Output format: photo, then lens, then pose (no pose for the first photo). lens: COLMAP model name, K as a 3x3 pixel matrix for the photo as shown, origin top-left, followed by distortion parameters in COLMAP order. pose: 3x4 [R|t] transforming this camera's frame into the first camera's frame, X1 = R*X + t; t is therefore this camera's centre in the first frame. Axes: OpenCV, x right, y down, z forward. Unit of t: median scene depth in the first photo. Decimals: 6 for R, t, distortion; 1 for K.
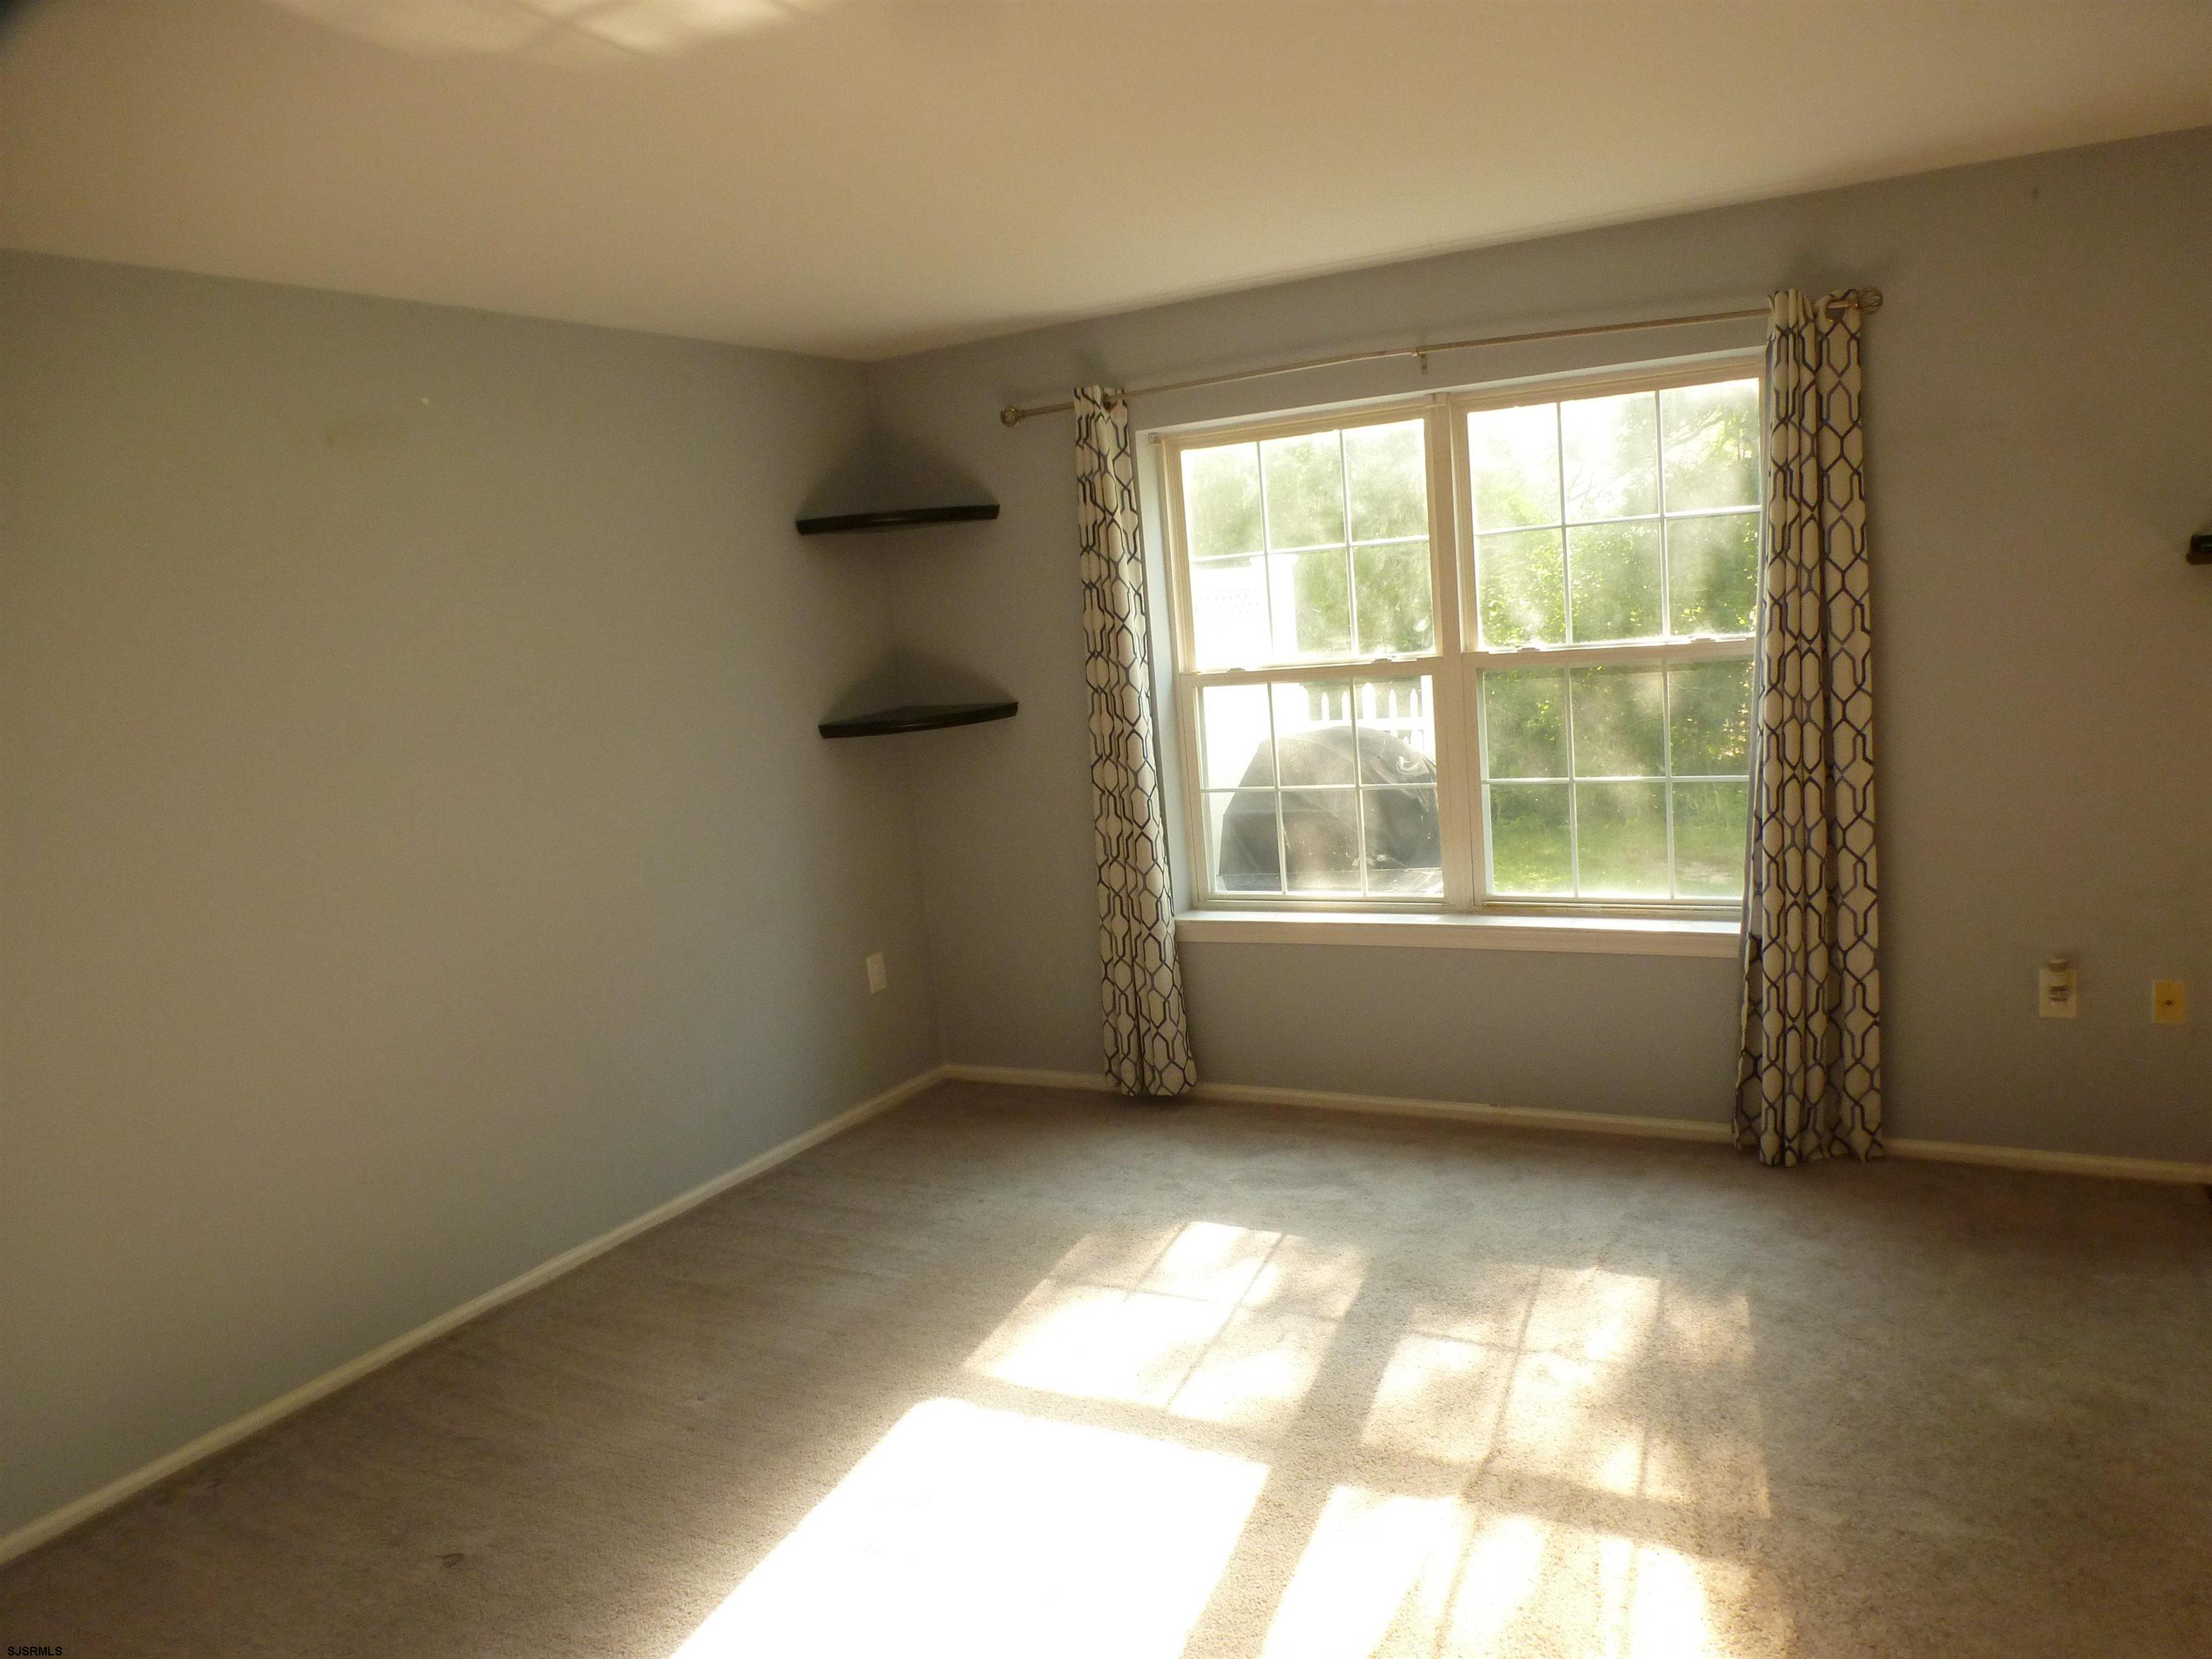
lens RADIAL K [[1568.4, 0, 1186.8], [0, 1568.4, 834.7], [0, 0, 1]] dist [-0.058749, 0.001193]
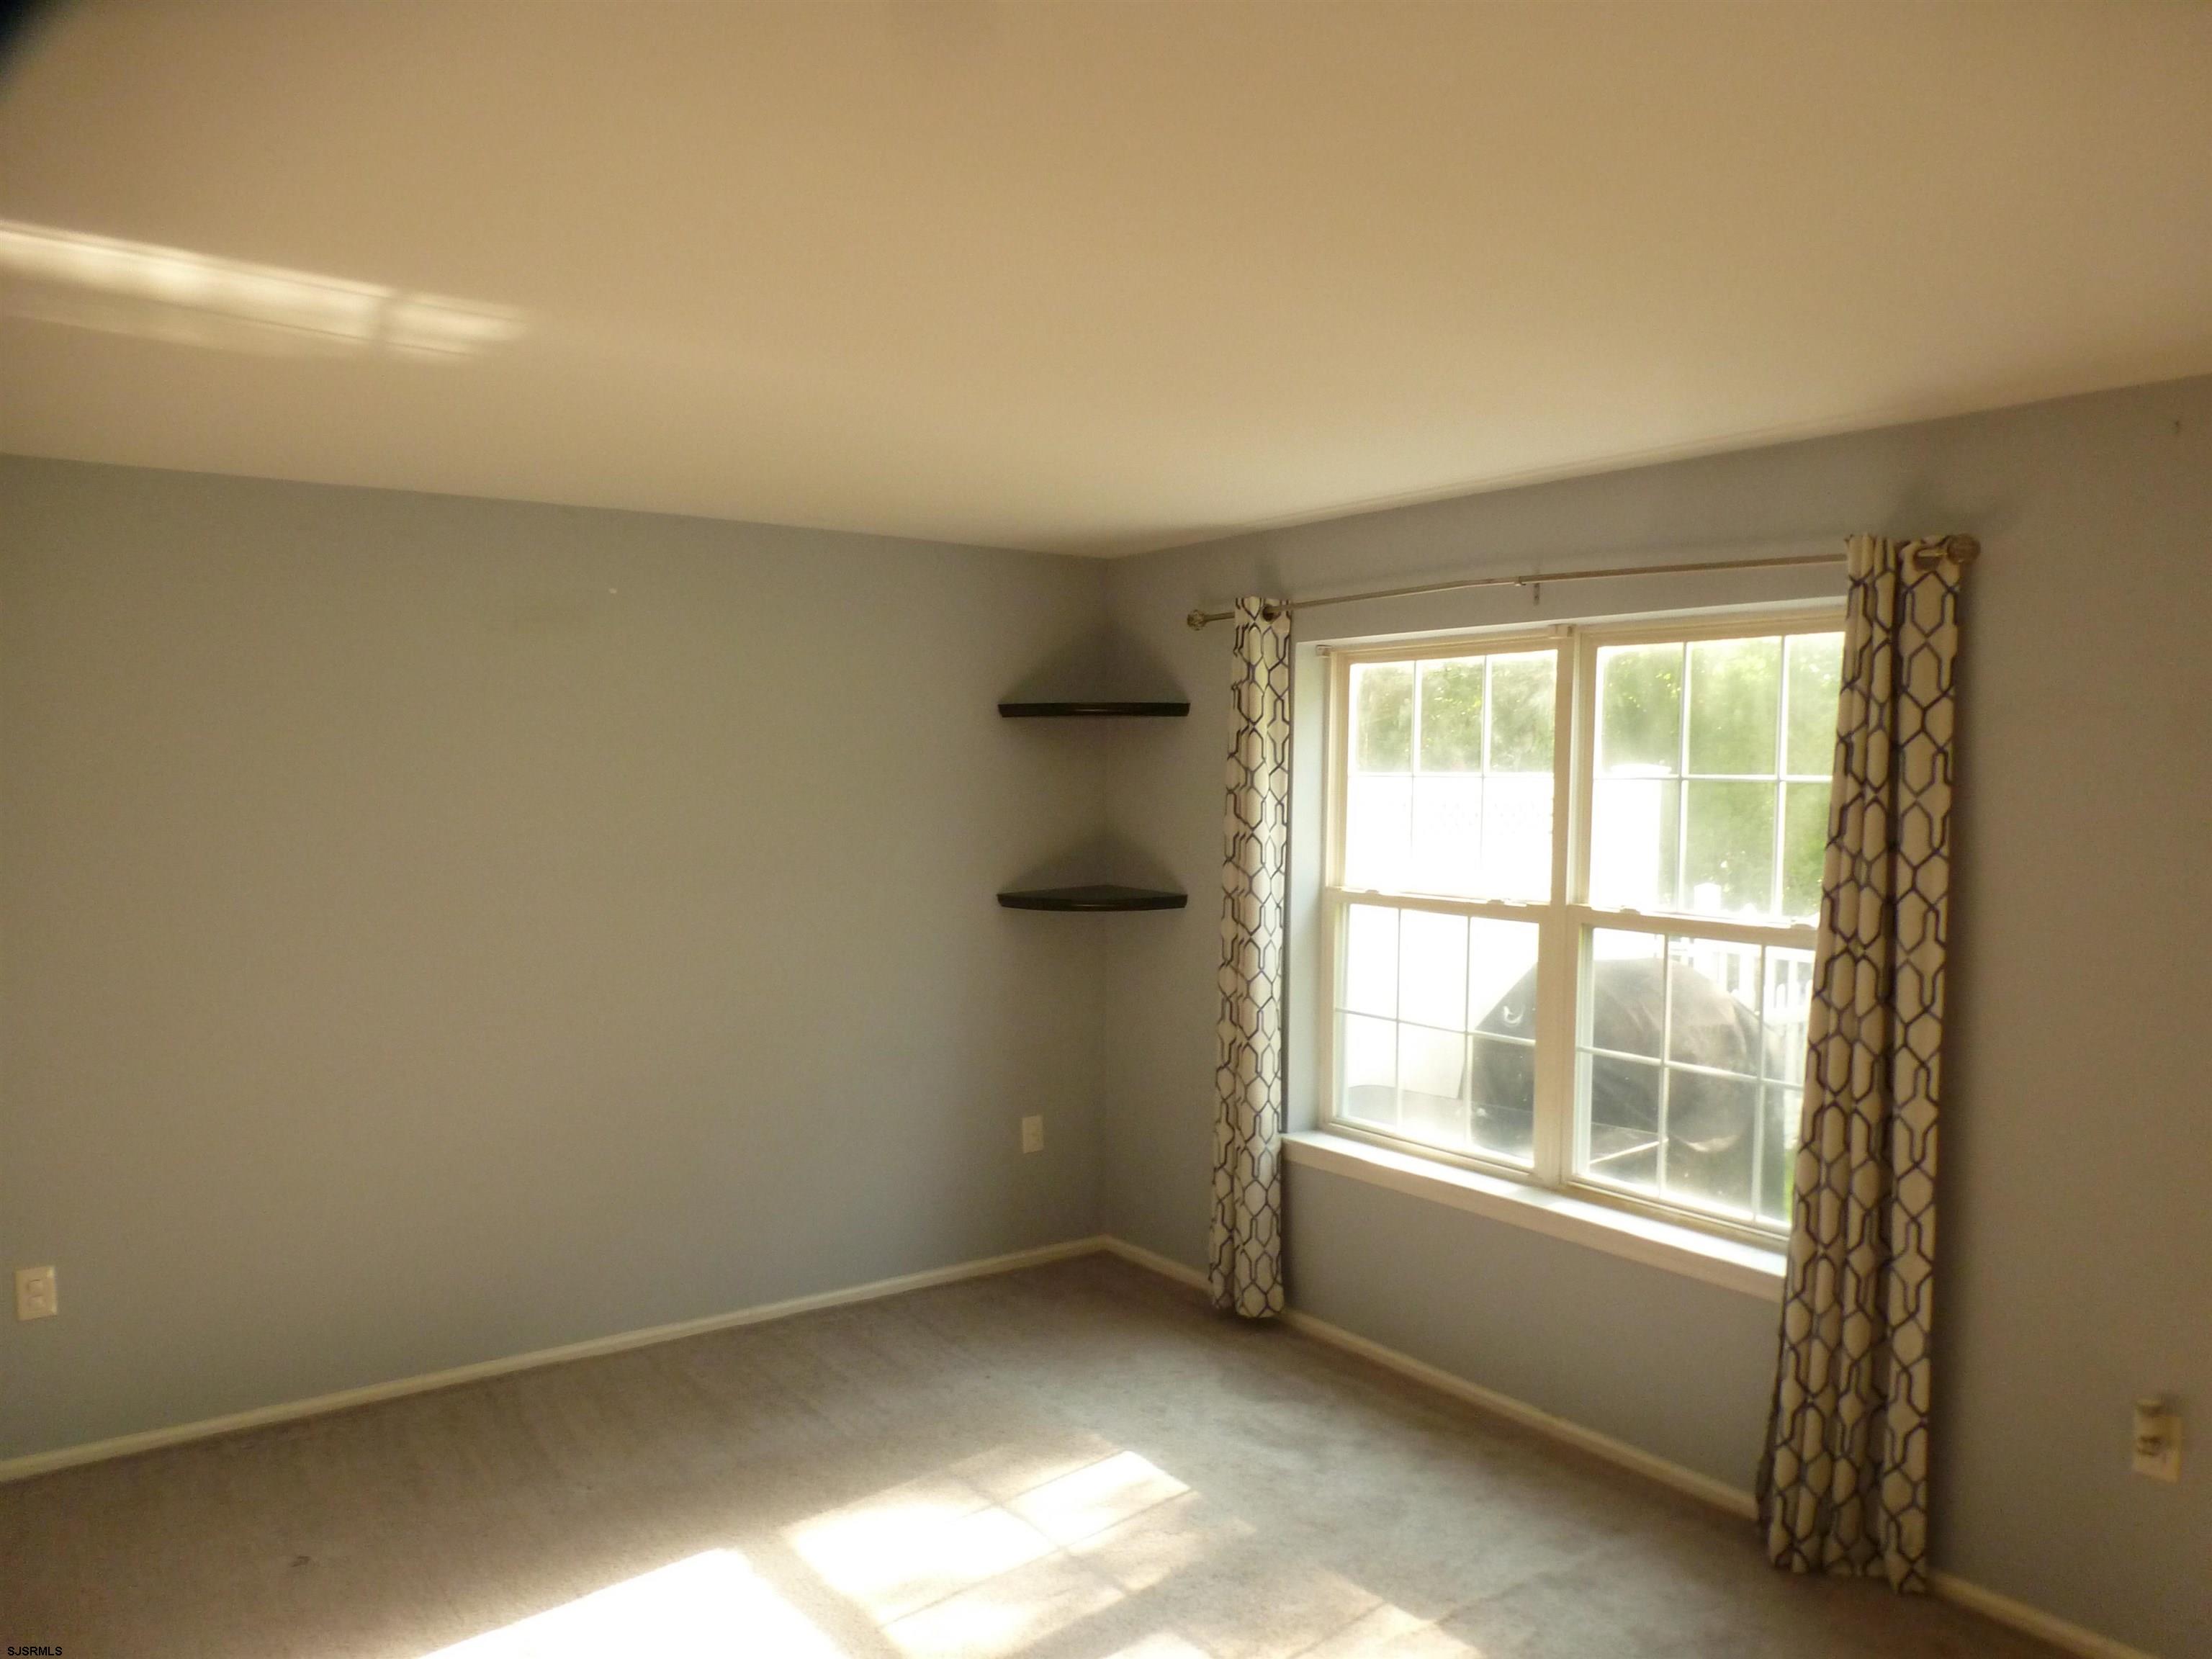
lens RADIAL K [[1568.4, 0, 1186.8], [0, 1568.4, 834.7], [0, 0, 1]] dist [-0.058749, 0.001193]
pose [[0.908472, 0.107547, -0.403871, 0.359751], [-0.145977, 0.987117, -0.065505, -0.068191], [0.391623, 0.118465, 0.912468, 0.080329]]
